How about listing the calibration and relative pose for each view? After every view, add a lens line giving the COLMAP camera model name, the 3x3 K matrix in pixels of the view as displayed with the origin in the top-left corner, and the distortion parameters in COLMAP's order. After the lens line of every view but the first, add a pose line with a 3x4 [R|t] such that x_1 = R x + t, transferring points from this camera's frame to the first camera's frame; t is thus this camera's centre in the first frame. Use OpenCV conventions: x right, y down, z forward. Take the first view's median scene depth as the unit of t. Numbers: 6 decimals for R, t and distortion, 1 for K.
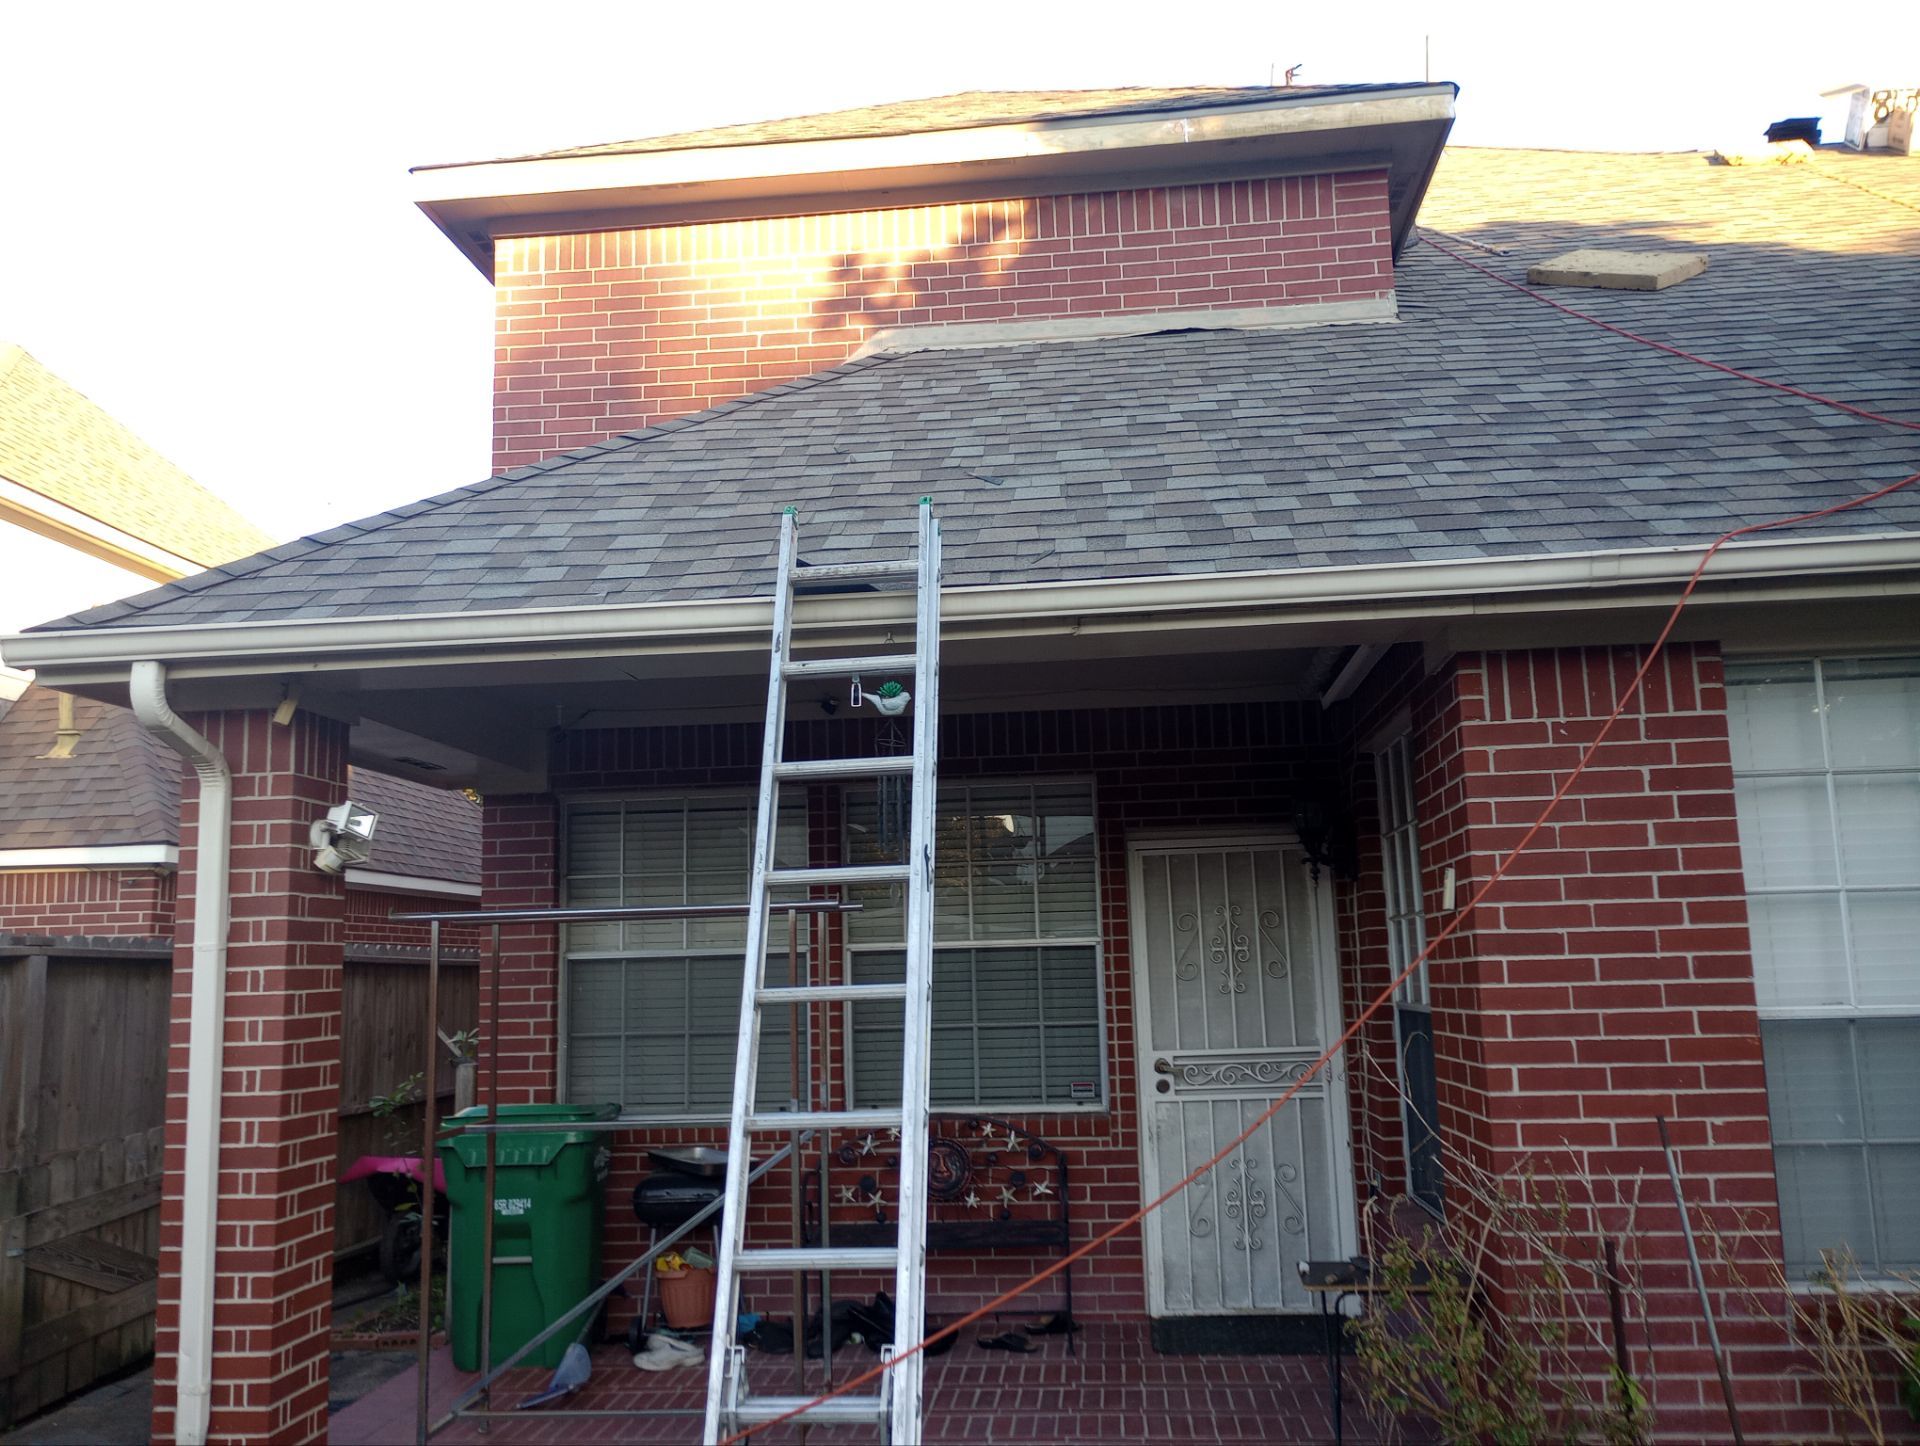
lens RADIAL K [[1575.1, 0, 960.0], [0, 1575.1, 723.0], [0, 0, 1]] dist [0.001658, 0.173494]
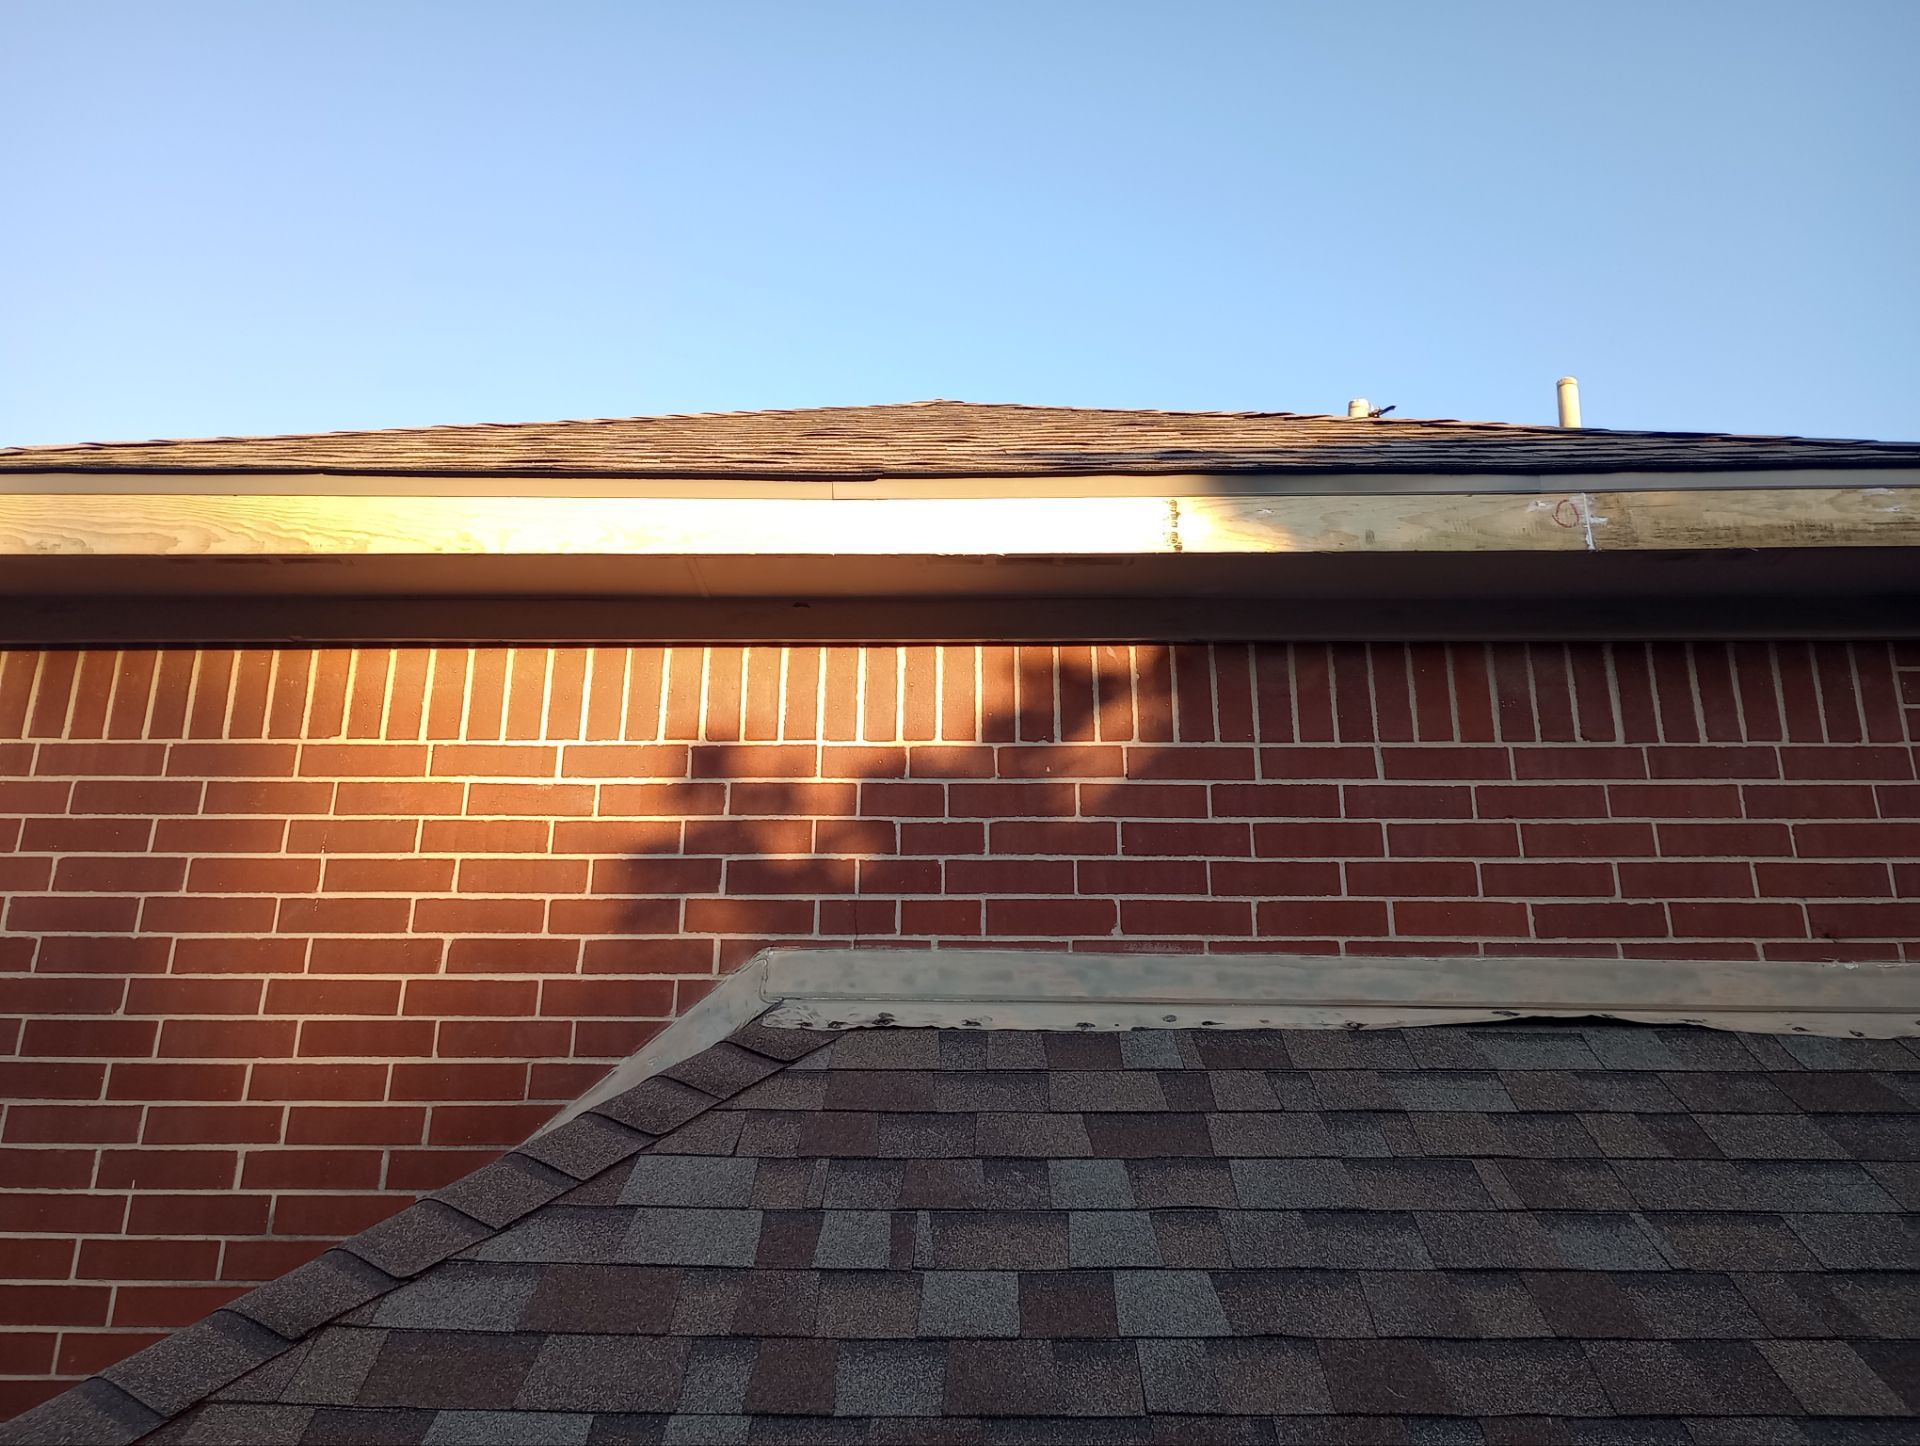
lens RADIAL K [[1558.6, 0, 960.0], [0, 1558.6, 723.0], [0, 0, 1]] dist [0.059605, -0.083118]
pose [[0.995984, 0.060388, 0.066093, -0.032203], [-0.047023, 0.981084, -0.187783, -0.236465], [-0.076183, 0.183921, 0.979984, 0.617476]]
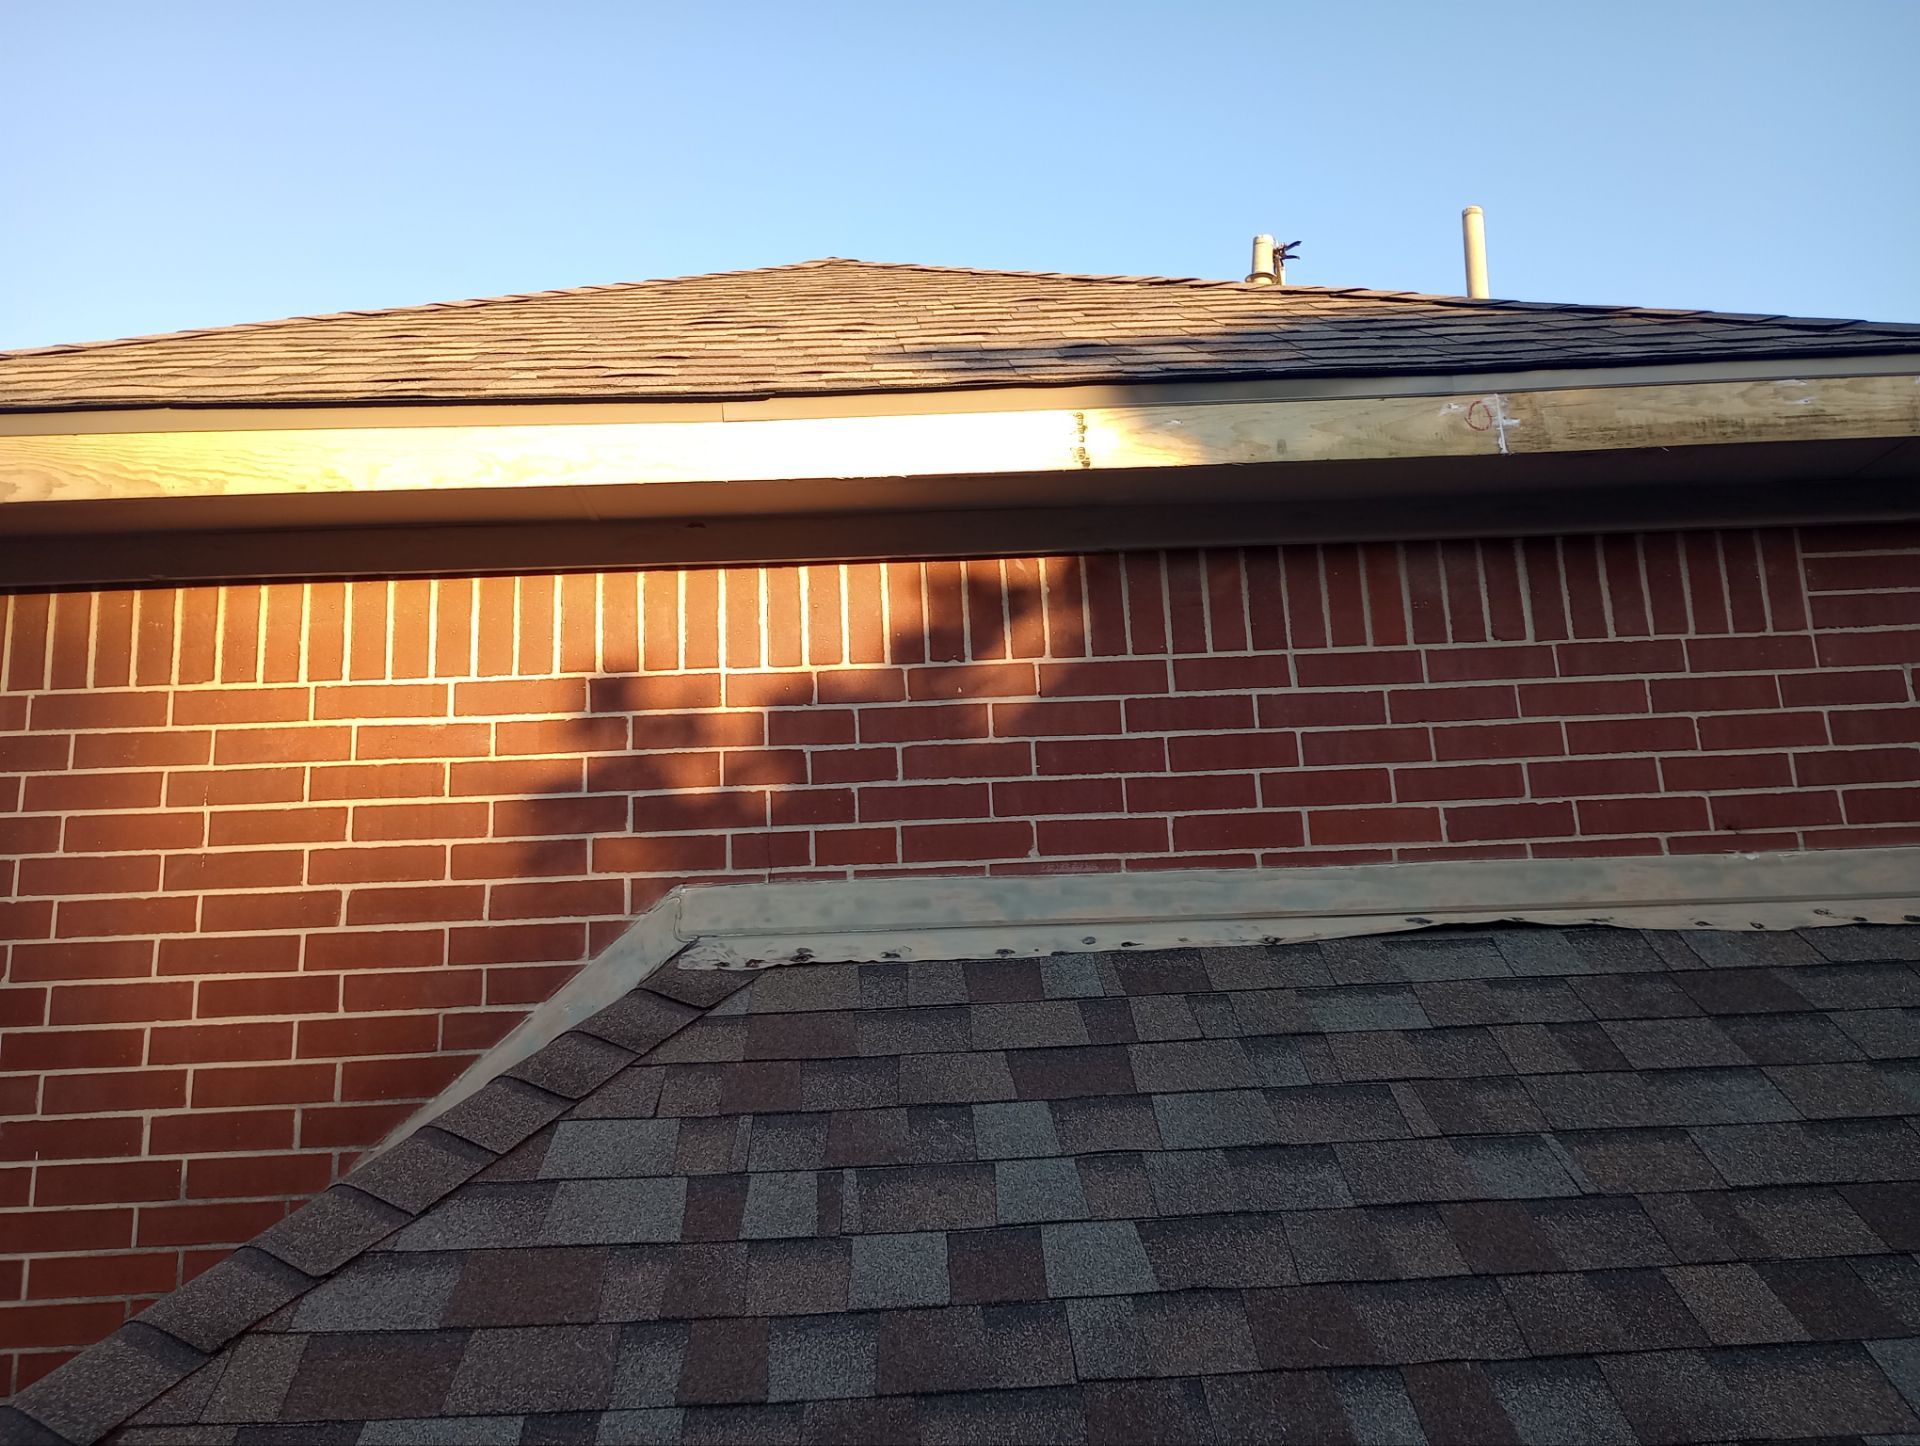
lens RADIAL K [[1558.6, 0, 960.0], [0, 1558.6, 723.0], [0, 0, 1]] dist [0.059605, -0.083118]
pose [[0.991970, 0.012756, 0.125827, -0.031503], [-0.002485, 0.996675, -0.081446, -0.261133], [-0.126448, 0.080479, 0.988703, 0.623926]]
